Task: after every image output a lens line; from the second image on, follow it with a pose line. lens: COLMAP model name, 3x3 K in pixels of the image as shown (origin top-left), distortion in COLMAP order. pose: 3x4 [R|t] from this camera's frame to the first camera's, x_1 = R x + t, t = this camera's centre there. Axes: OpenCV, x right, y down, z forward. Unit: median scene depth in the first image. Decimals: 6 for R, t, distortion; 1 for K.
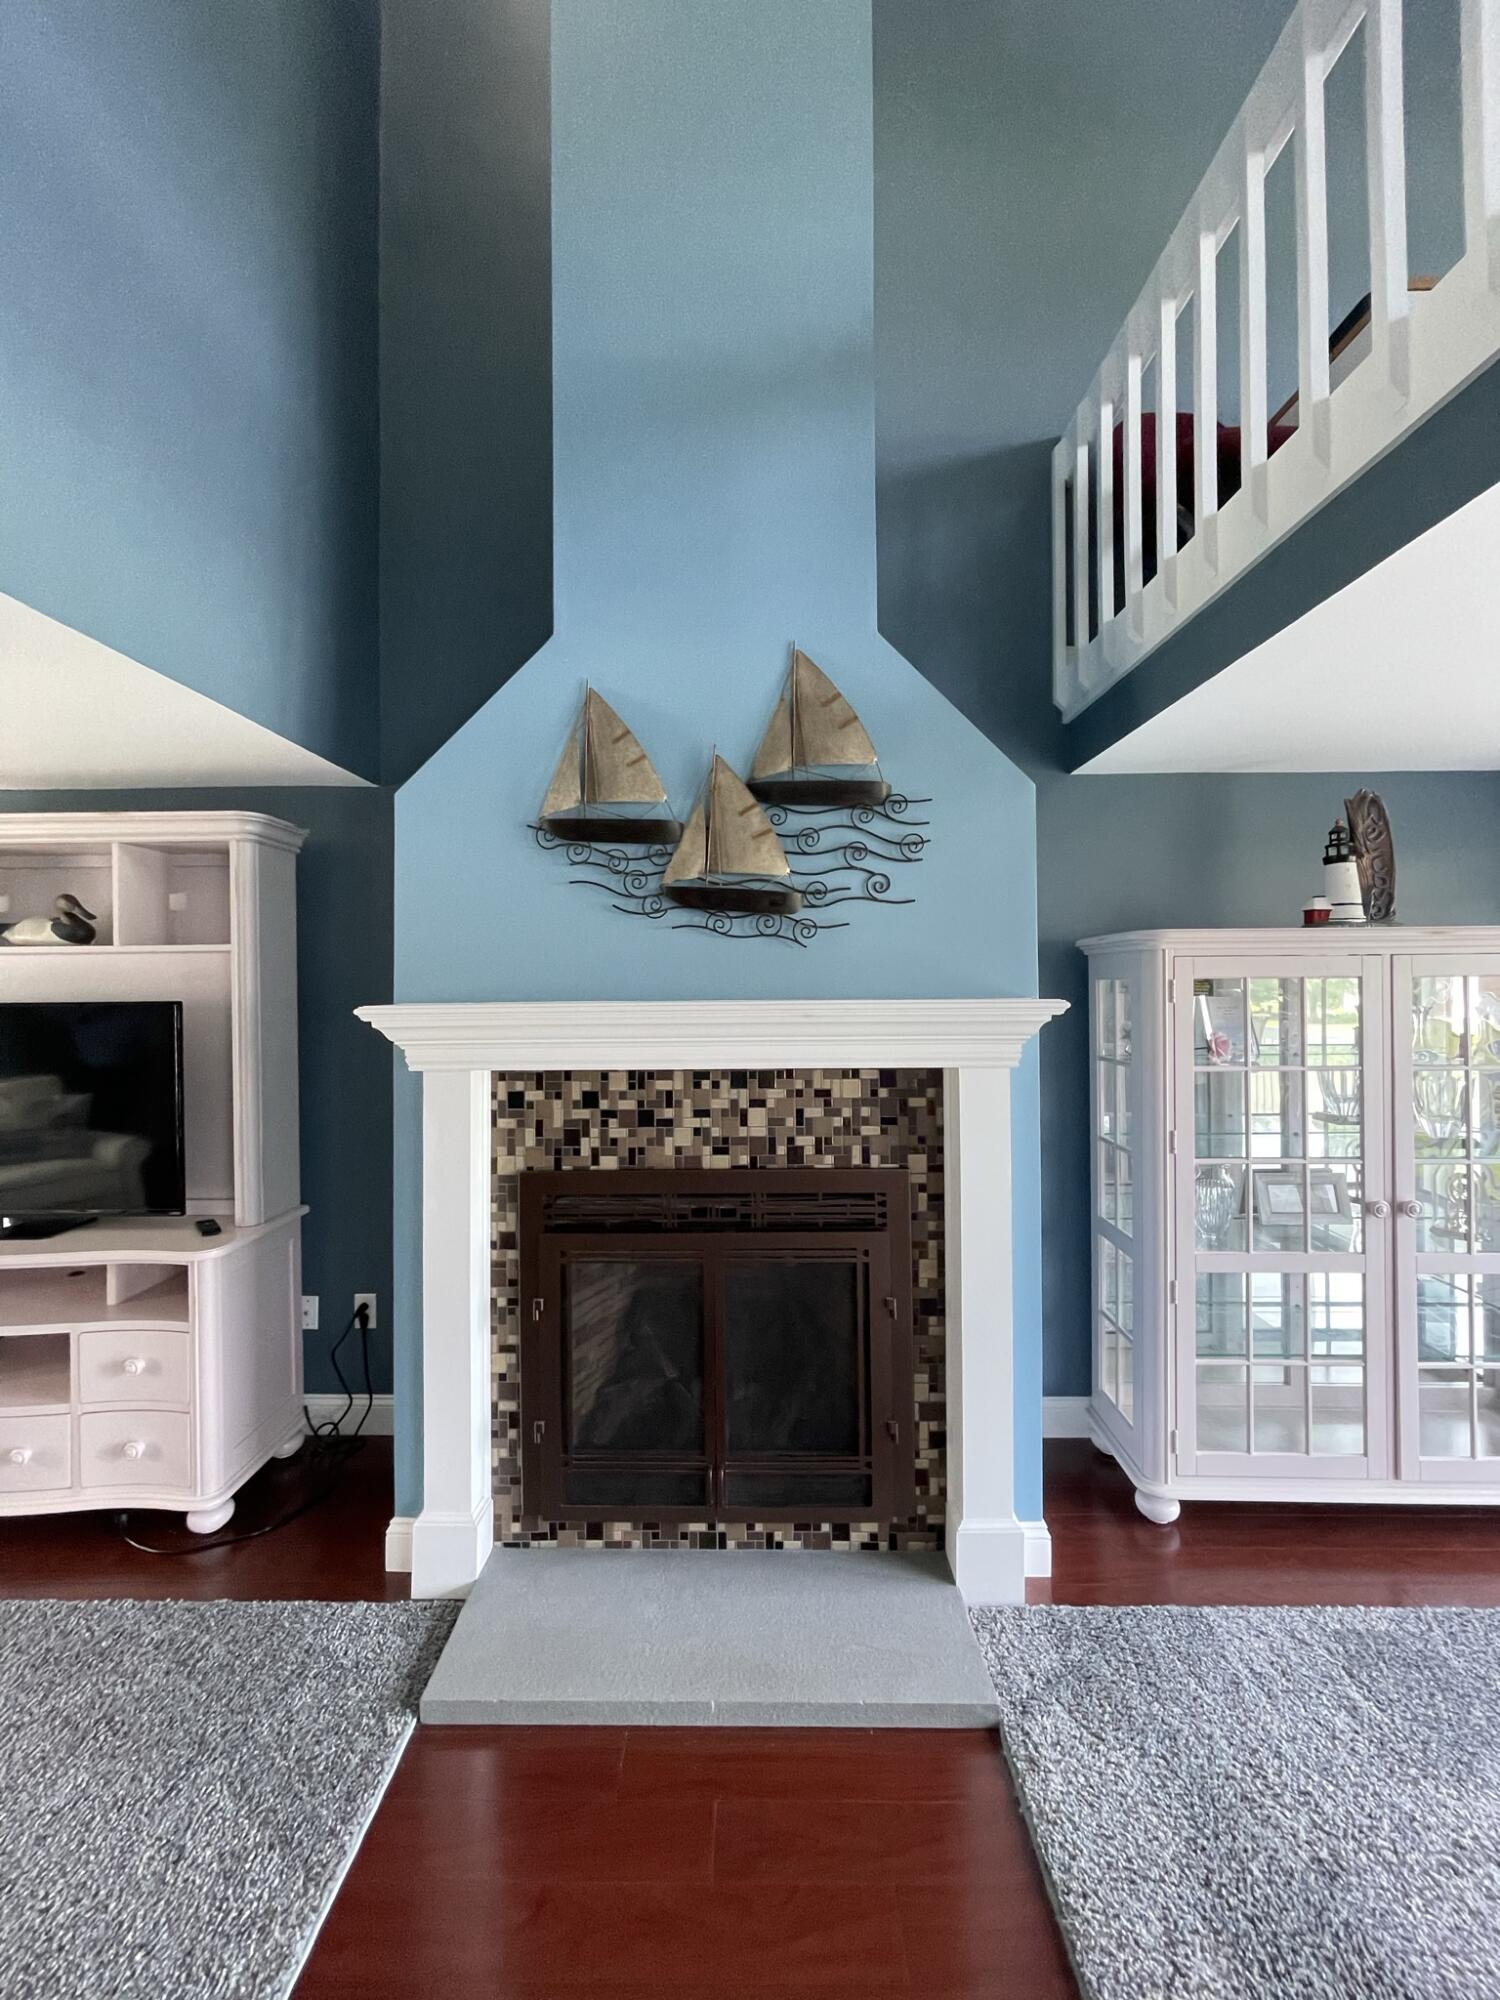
lens RADIAL K [[813.0, 0, 758.3], [0, 813.0, 982.5], [0, 0, 1]] dist [-0.002550, -0.001270]
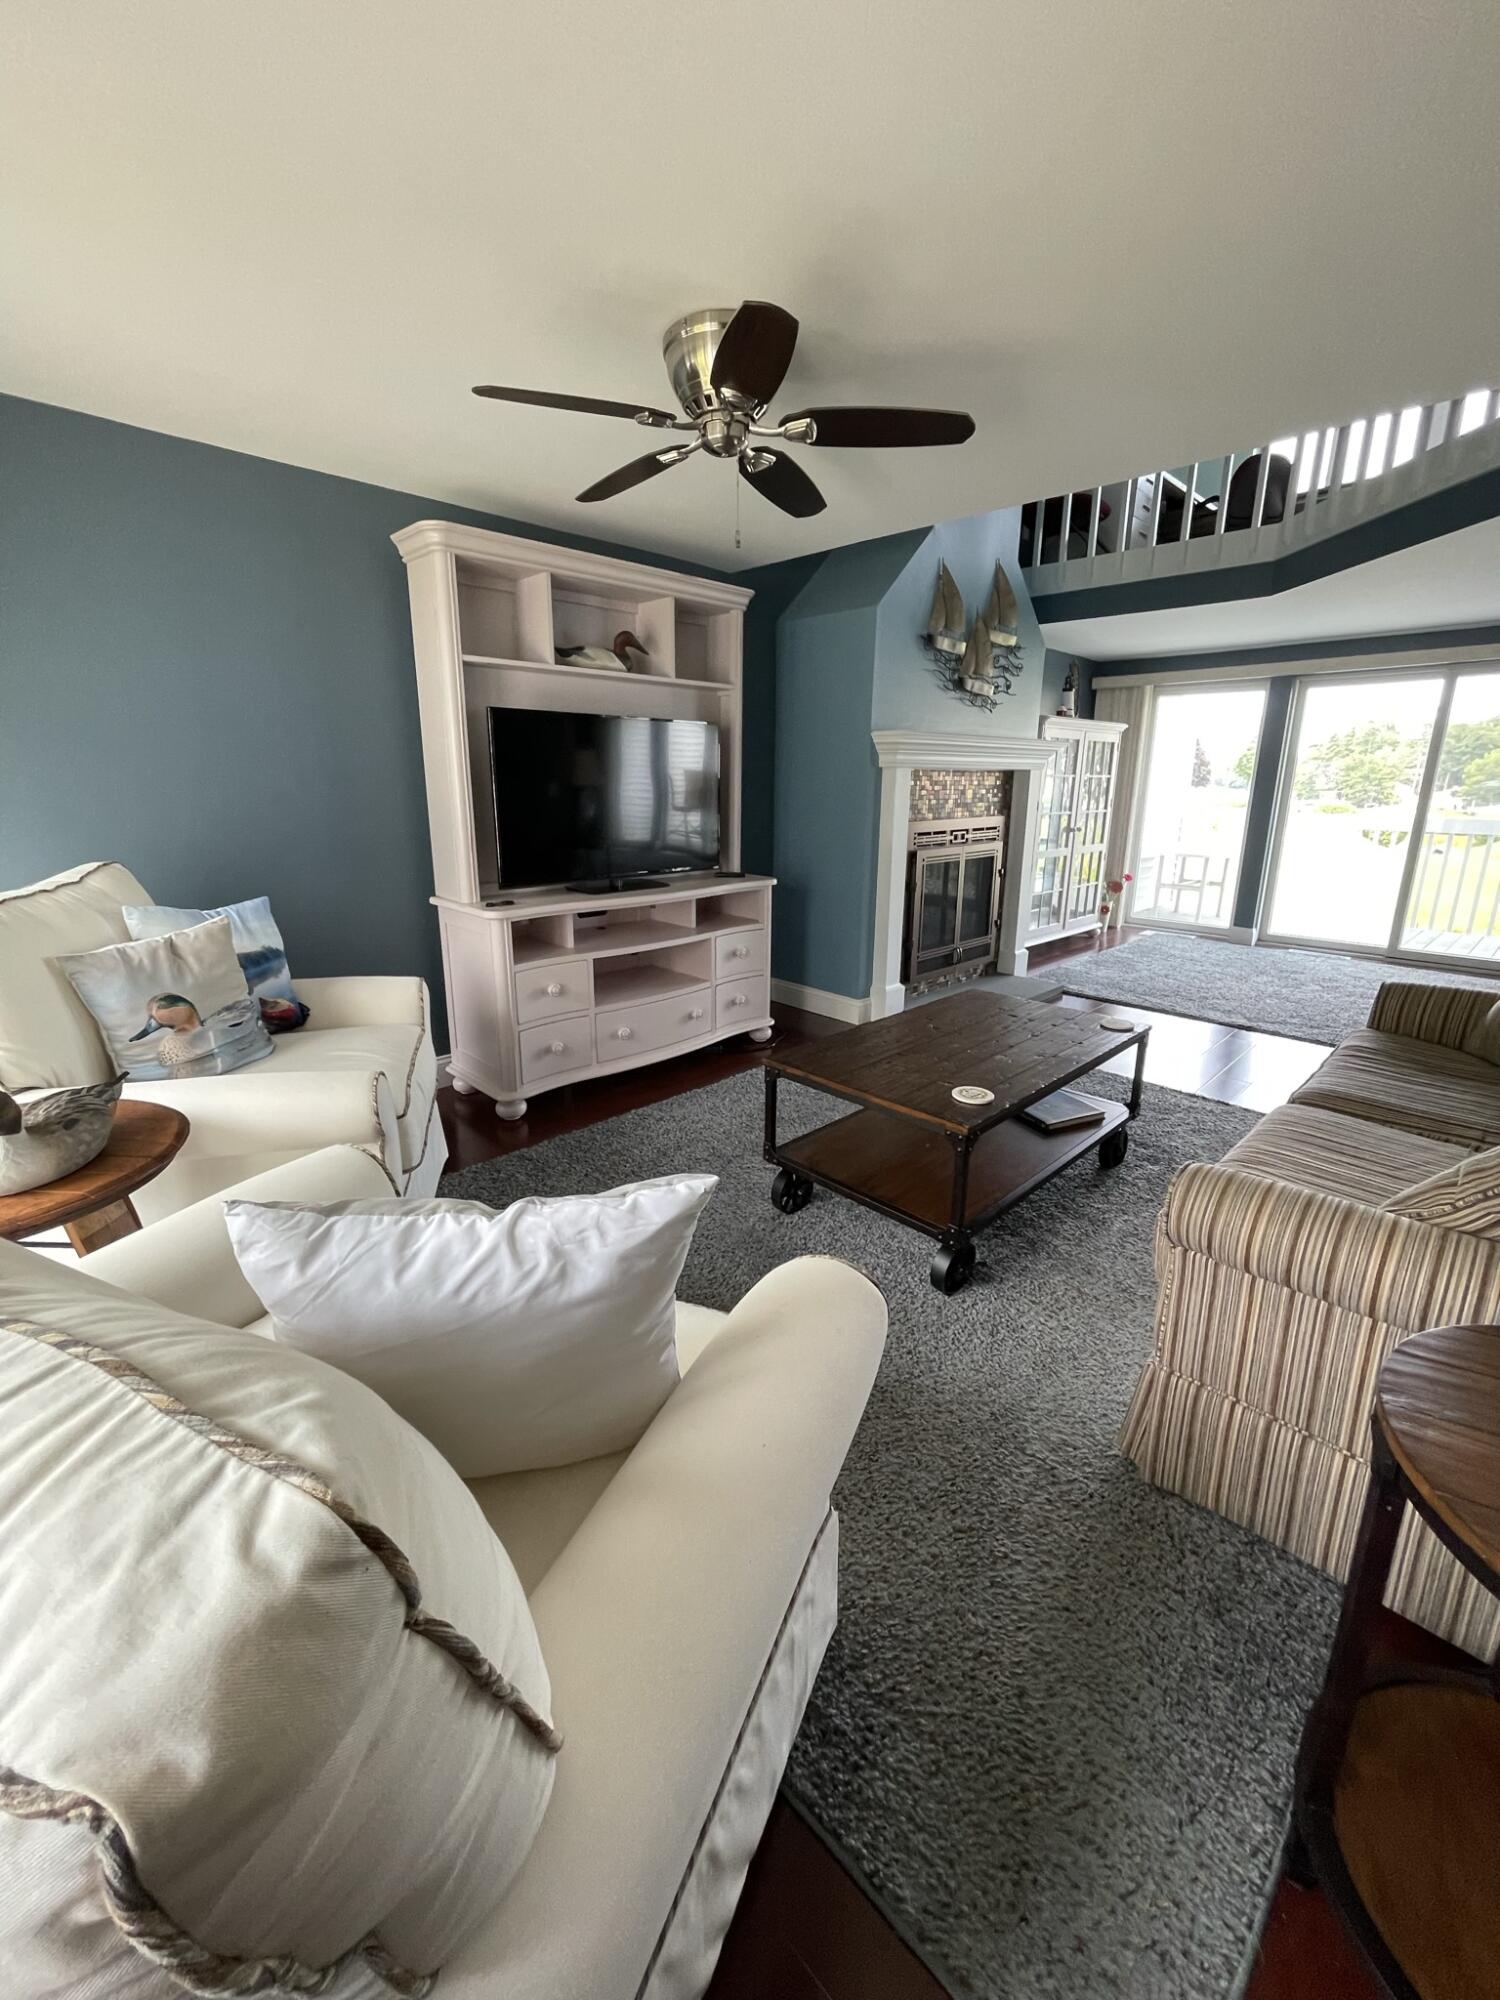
lens RADIAL K [[809.3, 0, 745.9], [0, 809.3, 986.7], [0, 0, 1]] dist [-0.001576, 0.000298]
pose [[0.703939, -0.165815, 0.690634, -2.001427], [-0.016418, 0.968309, 0.249216, 0.137532], [-0.710070, -0.186772, 0.678908, -0.145361]]
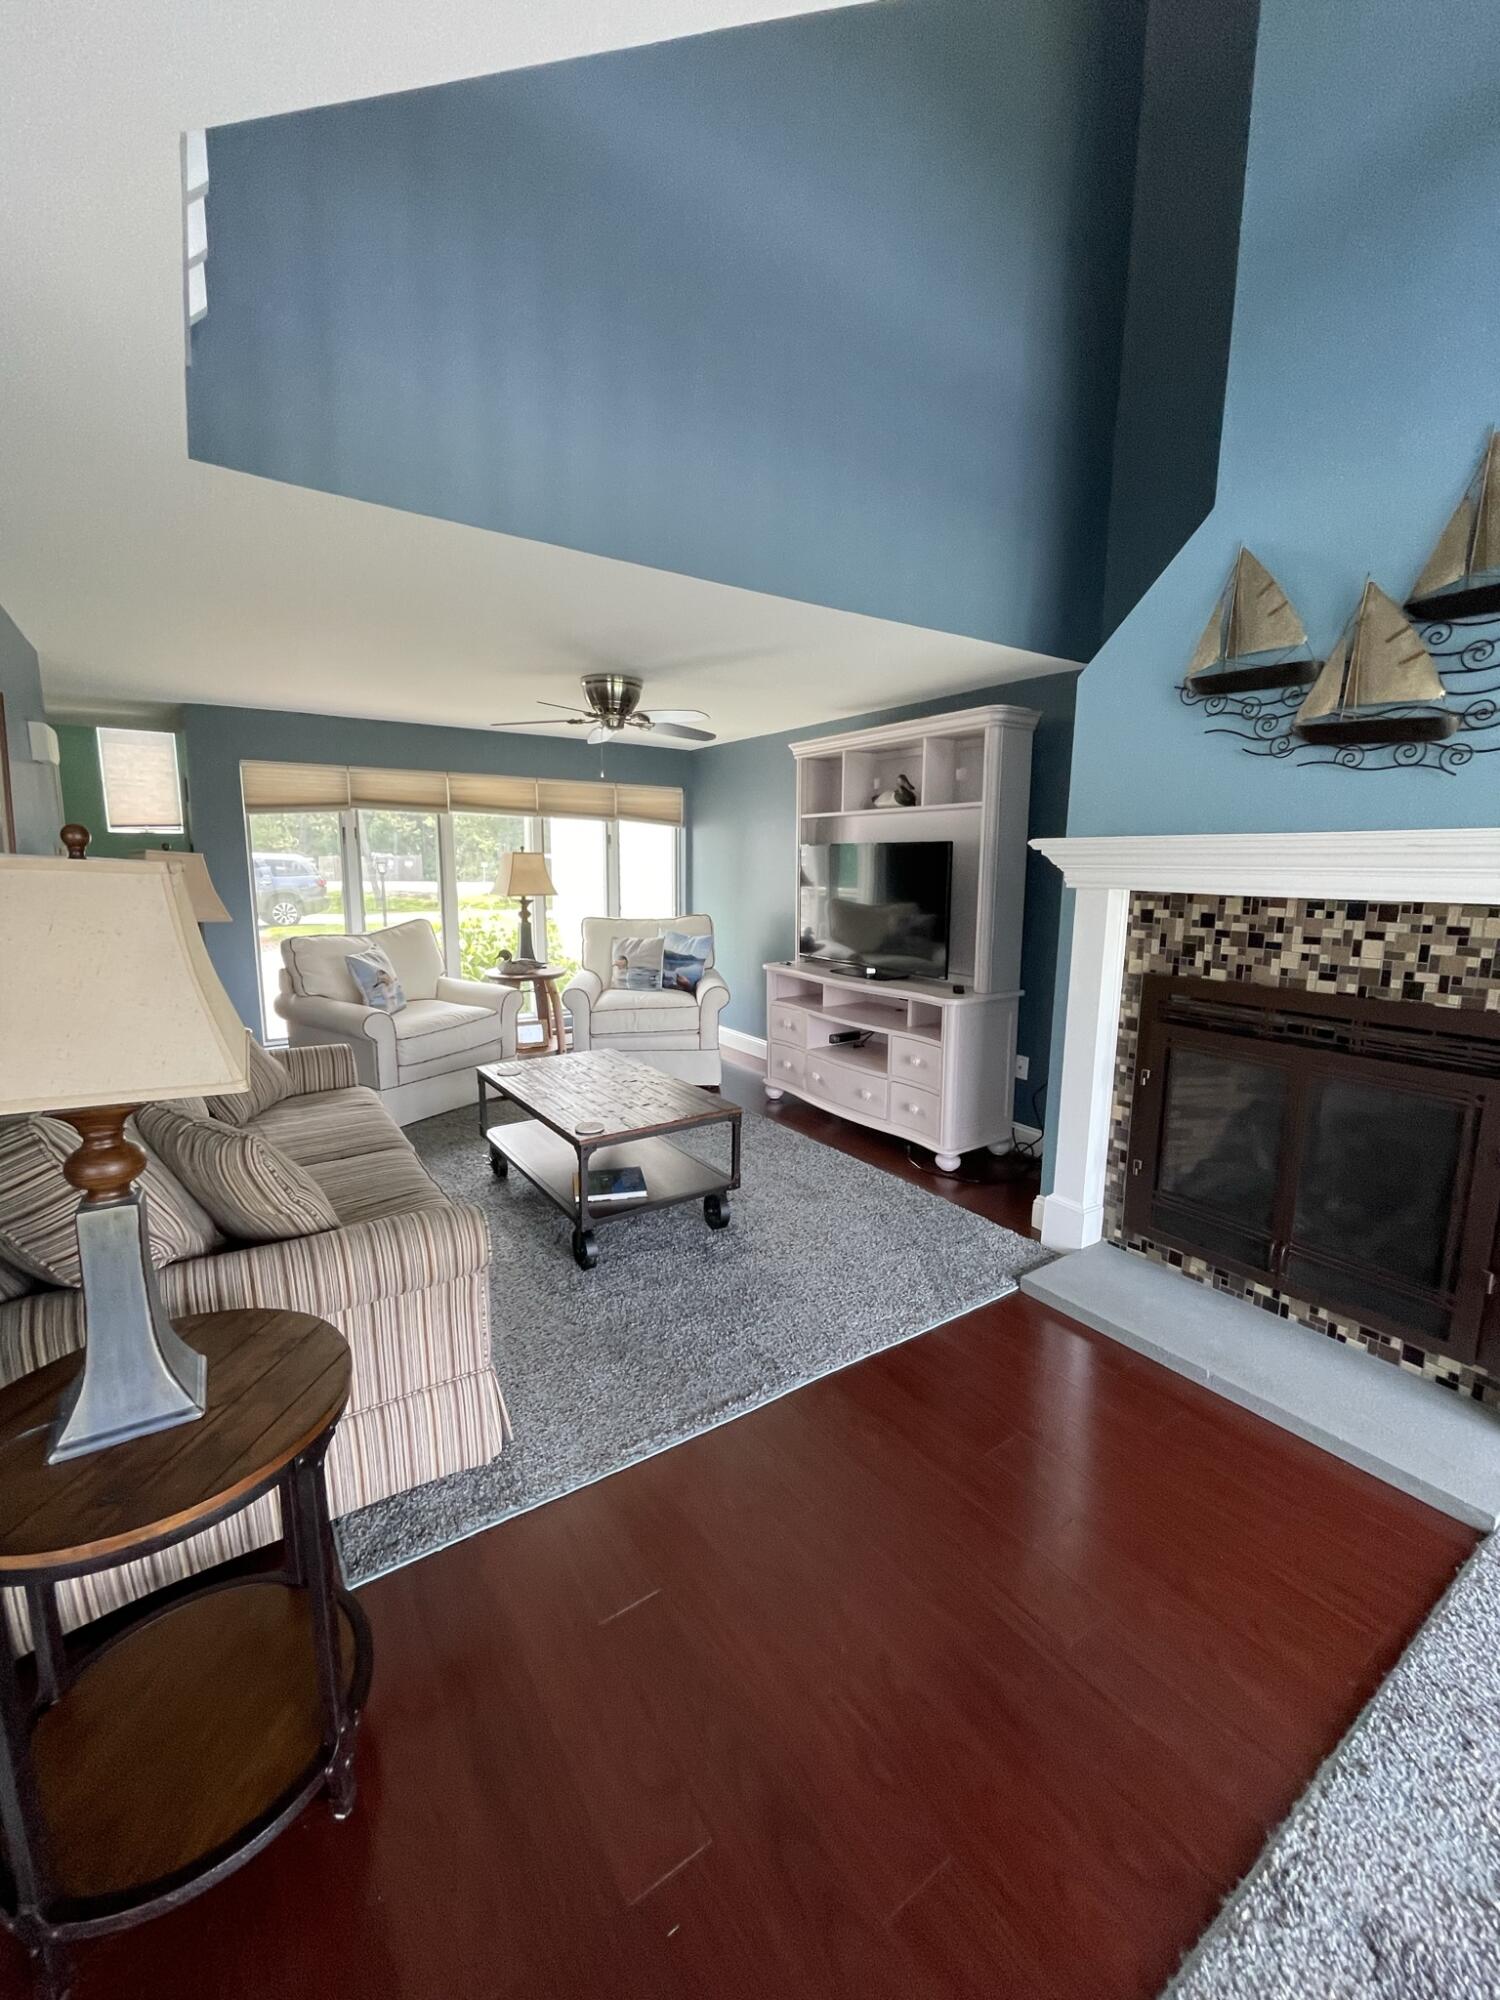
lens RADIAL K [[809.3, 0, 745.9], [0, 809.3, 986.7], [0, 0, 1]] dist [-0.001576, 0.000298]
pose [[0.572627, 0.140233, -0.807733, 0.376629], [-0.003624, 0.985685, 0.168558, 0.043273], [0.819808, -0.093594, 0.564938, -0.229923]]
